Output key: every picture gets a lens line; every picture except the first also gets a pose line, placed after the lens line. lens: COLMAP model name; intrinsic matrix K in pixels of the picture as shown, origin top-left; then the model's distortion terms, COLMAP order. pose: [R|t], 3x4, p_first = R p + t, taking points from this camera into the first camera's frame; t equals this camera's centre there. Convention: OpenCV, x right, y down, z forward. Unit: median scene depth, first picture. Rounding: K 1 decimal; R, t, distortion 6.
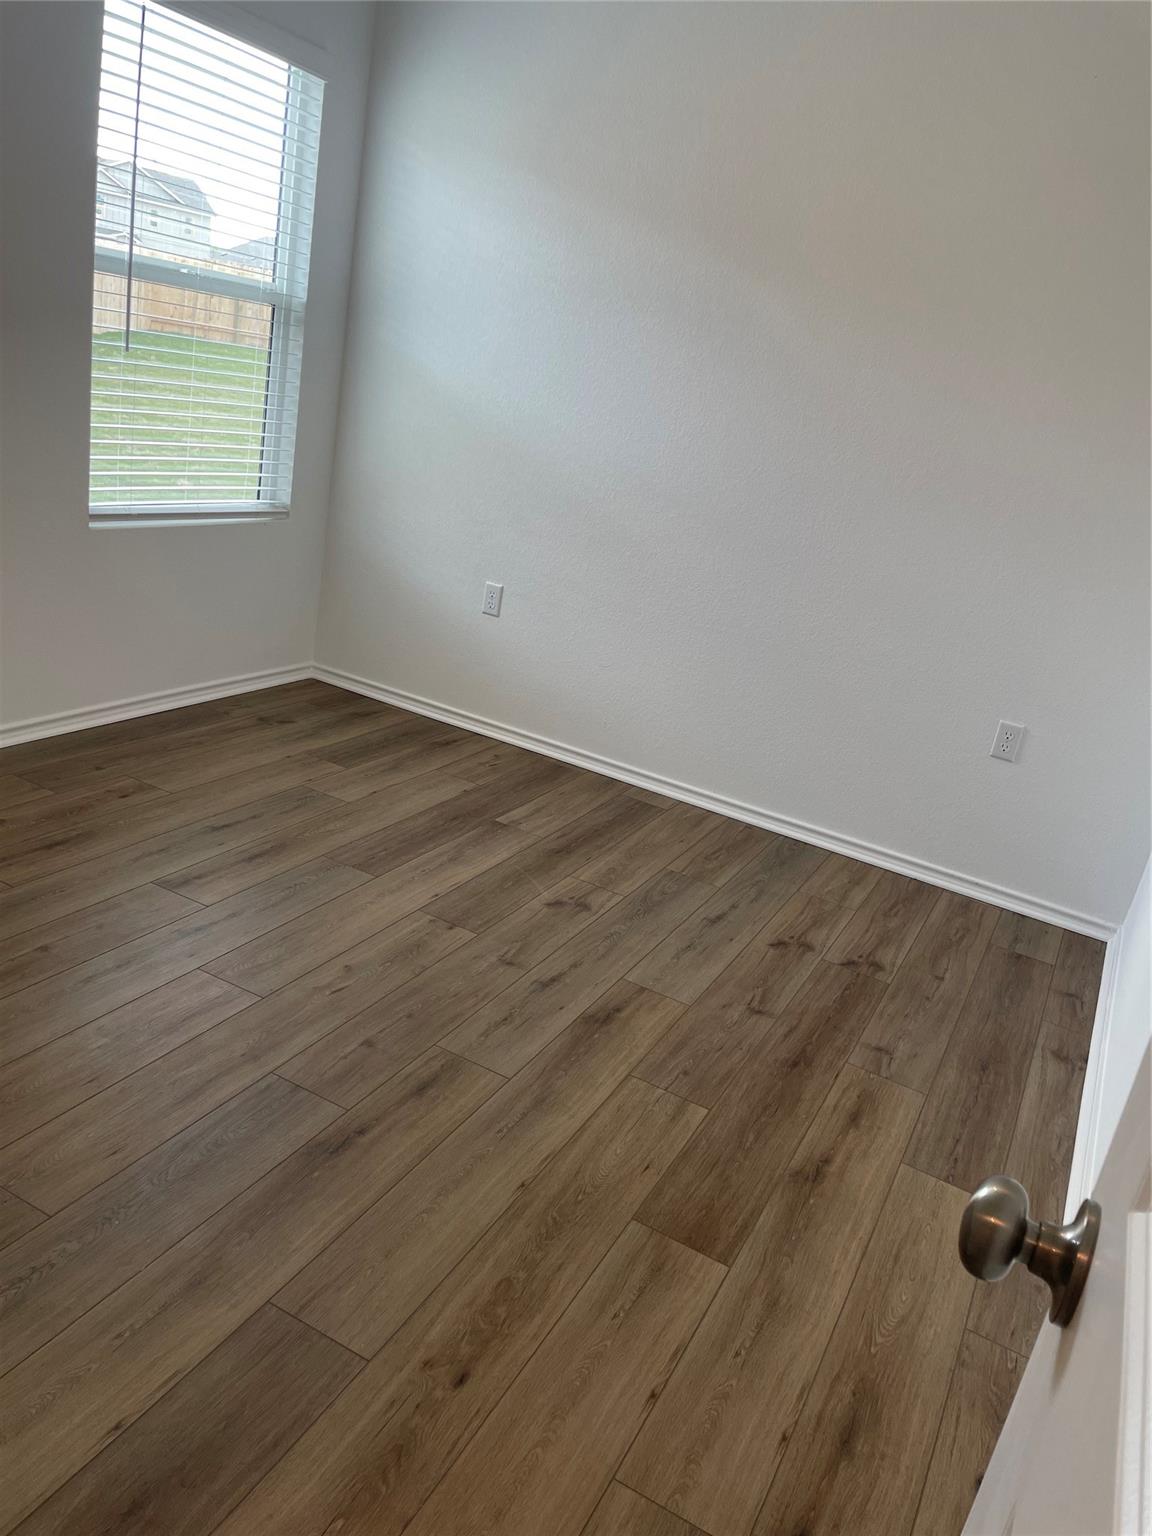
lens RADIAL K [[1165.9, 0, 576.7], [0, 1165.9, 770.2], [0, 0, 1]] dist [0.021884, -0.013746]
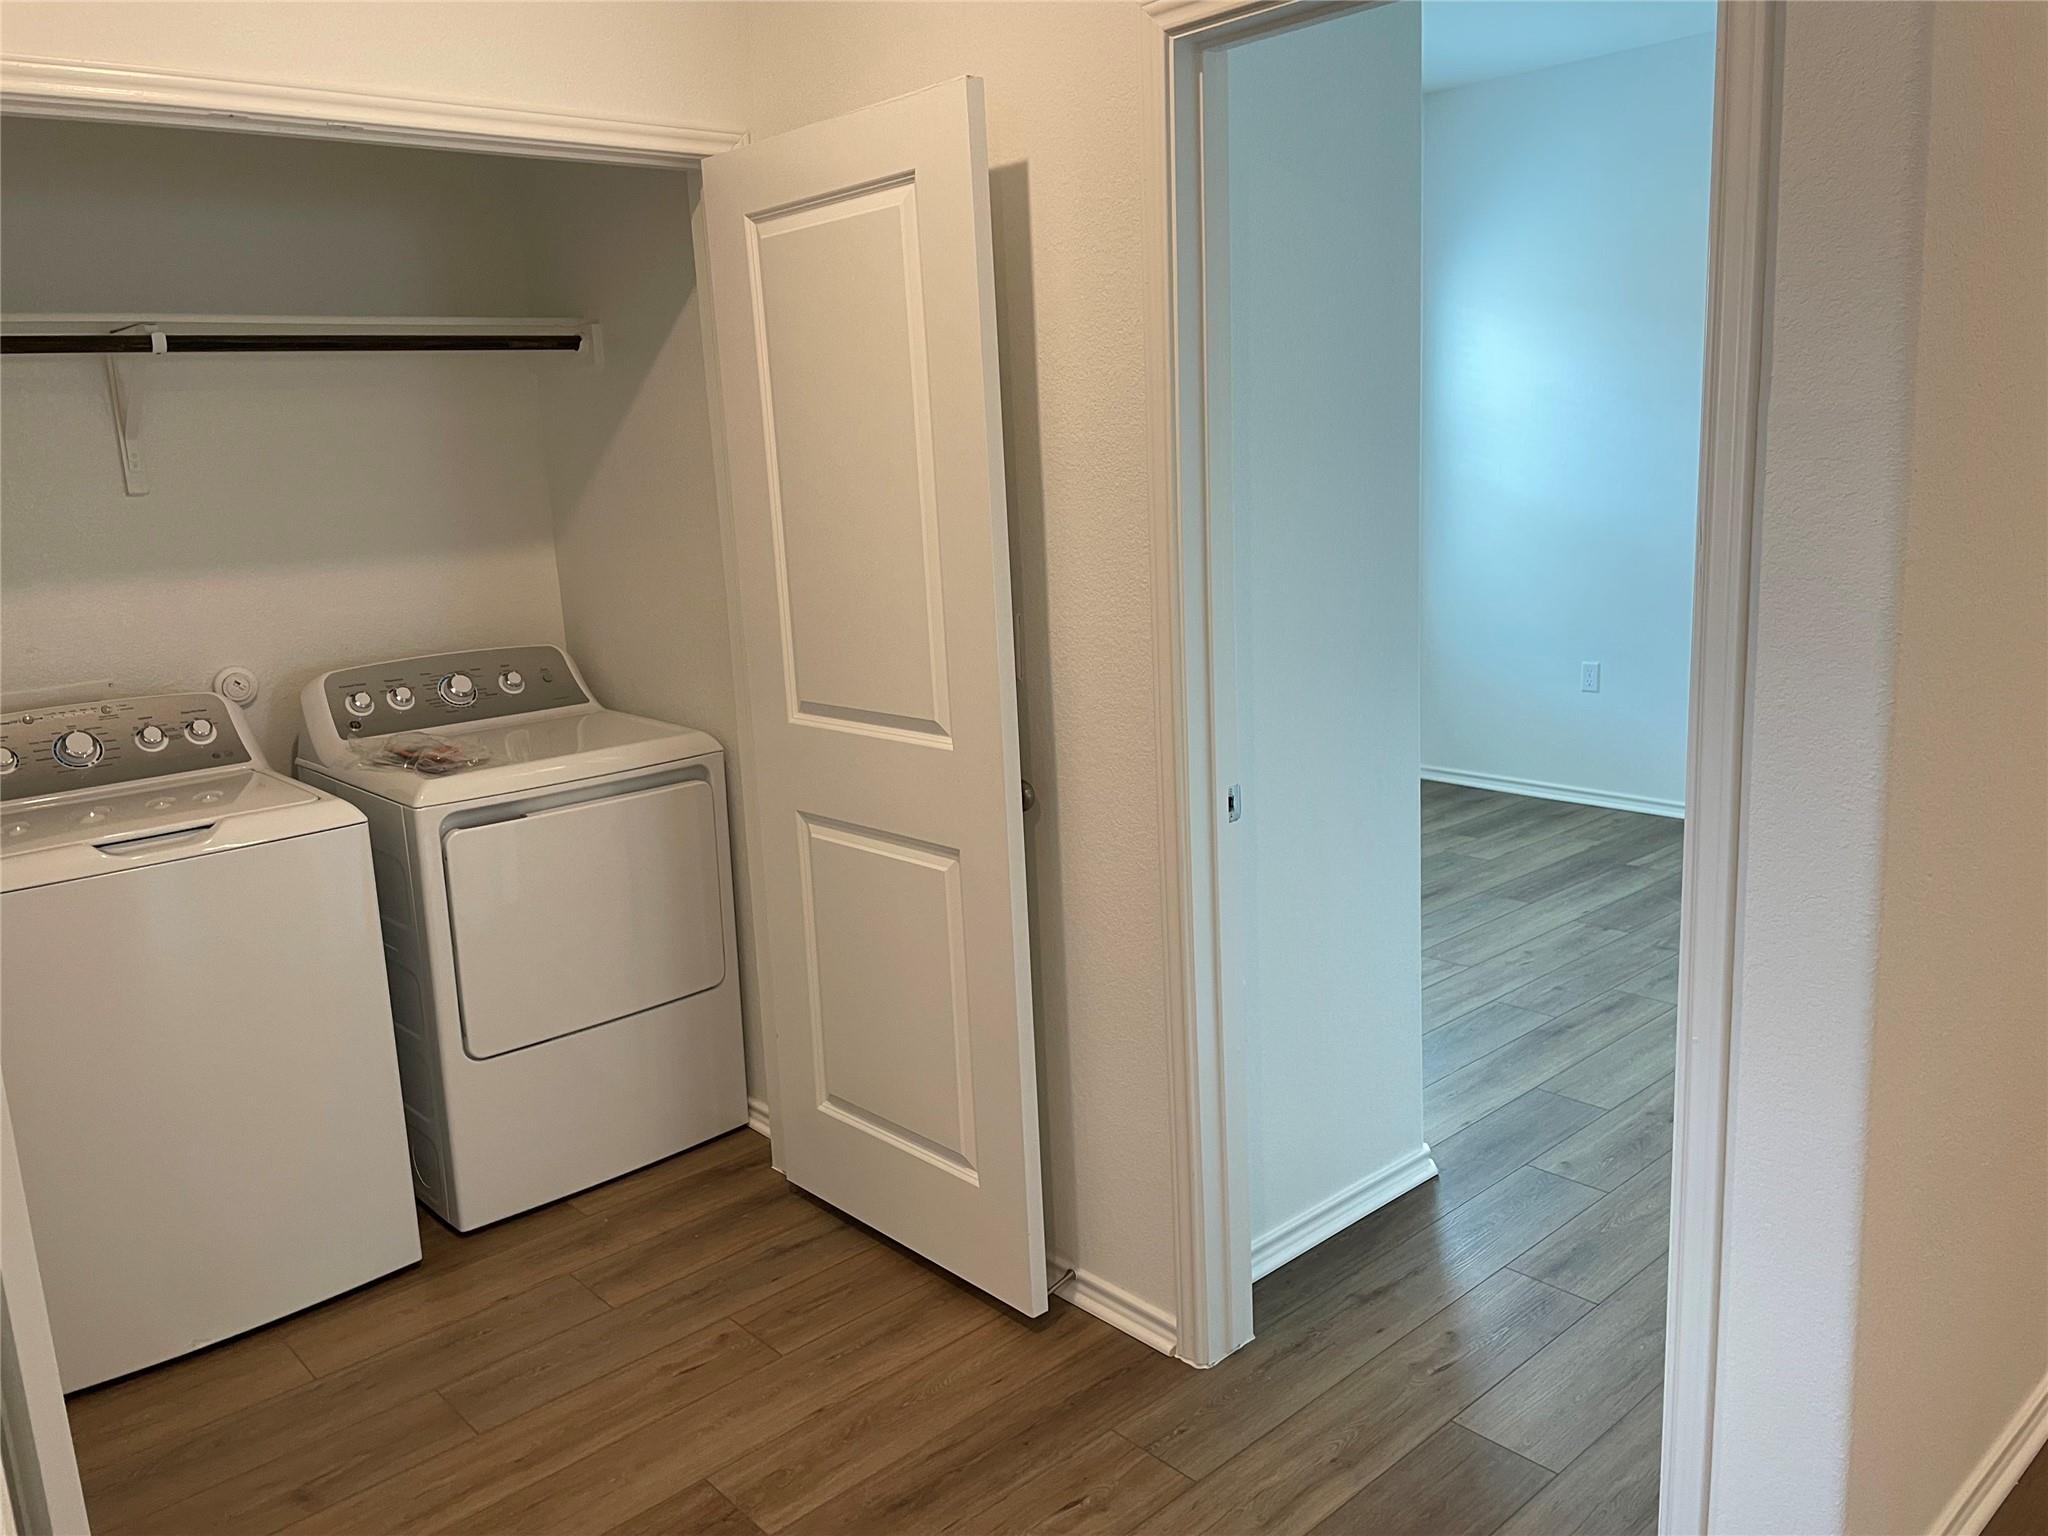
lens RADIAL K [[1554.5, 0, 1025.9], [0, 1554.5, 766.7], [0, 0, 1]] dist [0.021884, -0.013746]
pose [[0.913662, -0.137503, -0.382511, -0.013971], [0.080623, 0.983652, -0.161022, 0.161285], [0.398399, 0.116281, 0.909812, -0.643583]]
